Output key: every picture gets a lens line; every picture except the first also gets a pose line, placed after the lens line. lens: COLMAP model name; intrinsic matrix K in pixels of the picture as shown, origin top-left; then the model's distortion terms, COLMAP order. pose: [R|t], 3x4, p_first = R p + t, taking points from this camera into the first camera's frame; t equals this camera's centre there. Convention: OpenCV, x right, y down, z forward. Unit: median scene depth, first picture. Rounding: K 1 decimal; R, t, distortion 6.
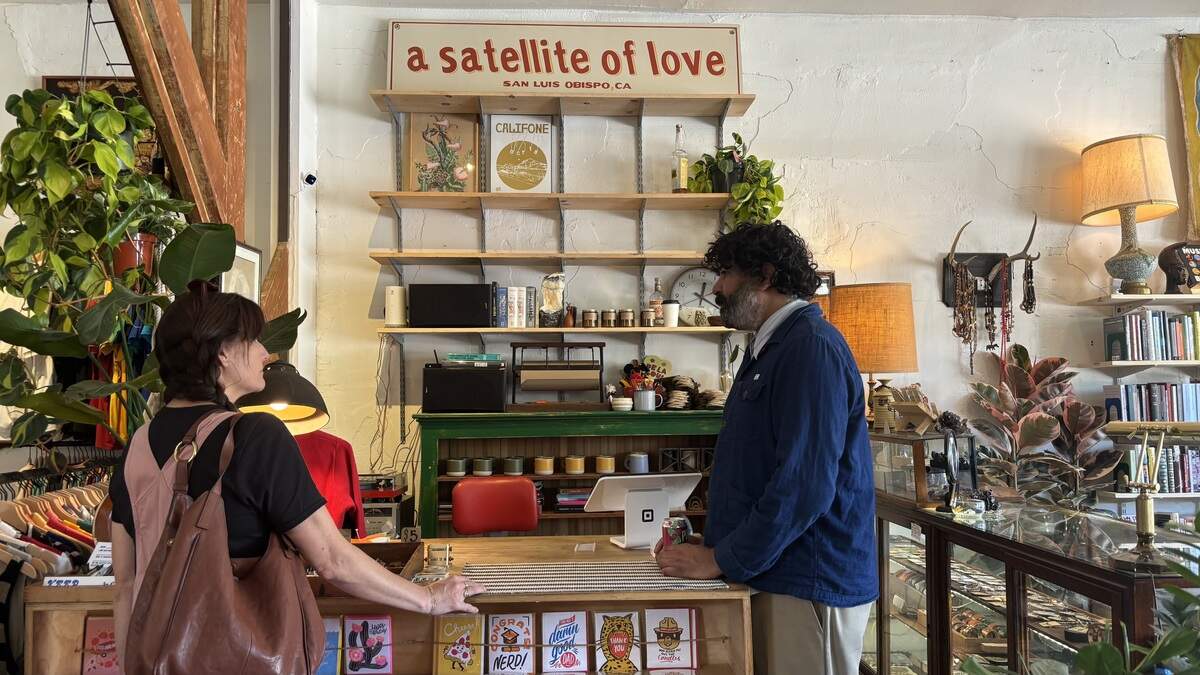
lens RADIAL K [[958.0, 0, 600.0], [0, 958.0, 337.5], [0, 0, 1]] dist [0.029180, -0.000019]
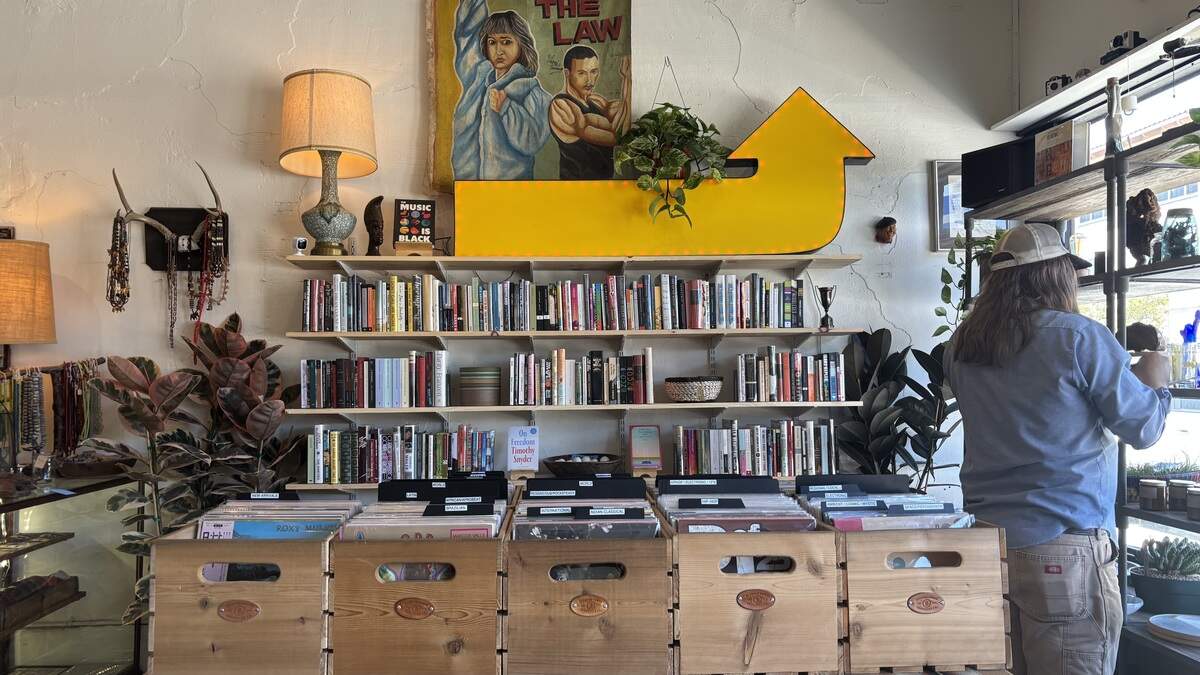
lens RADIAL K [[958.0, 0, 600.0], [0, 958.0, 337.5], [0, 0, 1]] dist [0.029180, -0.000019]
pose [[0.999859, 0.002292, -0.016632, 0.801750], [-0.001674, 0.999310, 0.037100, -0.003725], [0.016706, -0.037067, 0.999173, 0.136497]]
